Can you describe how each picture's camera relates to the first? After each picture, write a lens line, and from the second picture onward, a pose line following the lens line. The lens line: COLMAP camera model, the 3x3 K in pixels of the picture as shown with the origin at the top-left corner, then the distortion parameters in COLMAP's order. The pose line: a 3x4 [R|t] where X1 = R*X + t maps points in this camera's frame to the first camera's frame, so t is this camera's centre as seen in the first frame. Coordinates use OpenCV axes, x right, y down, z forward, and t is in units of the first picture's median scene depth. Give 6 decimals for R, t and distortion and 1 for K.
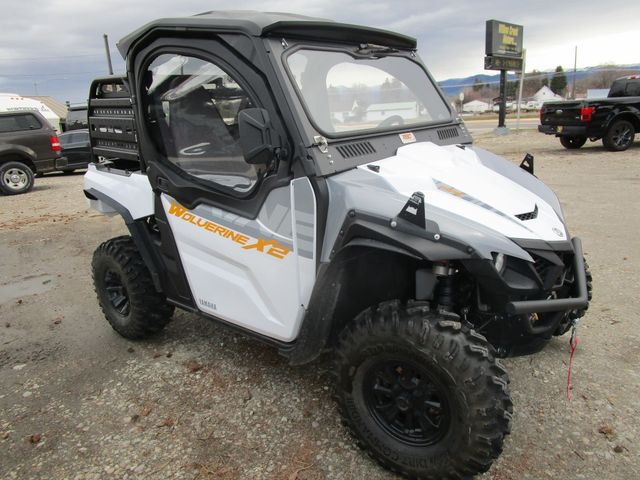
lens RADIAL K [[471.9, 0, 320.0], [0, 471.9, 240.0], [0, 0, 1]] dist [0.001927, -0.000619]
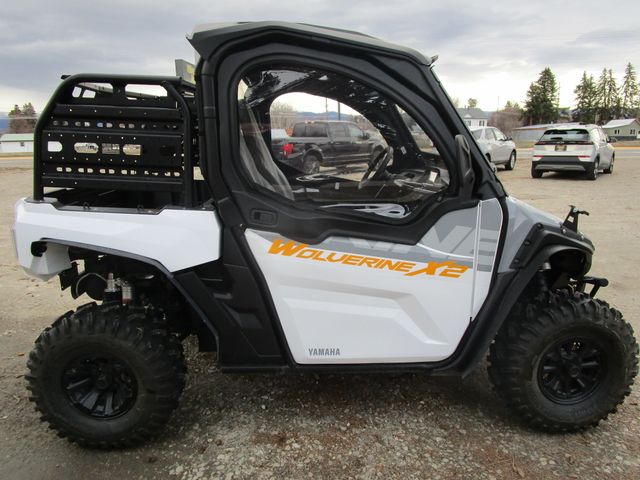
lens RADIAL K [[471.9, 0, 320.0], [0, 471.9, 240.0], [0, 0, 1]] dist [0.001927, -0.000619]
pose [[0.730235, -0.093641, 0.676748, -0.936678], [0.137838, 0.990386, -0.011693, -0.067643], [-0.669146, 0.101821, 0.736122, 0.397171]]
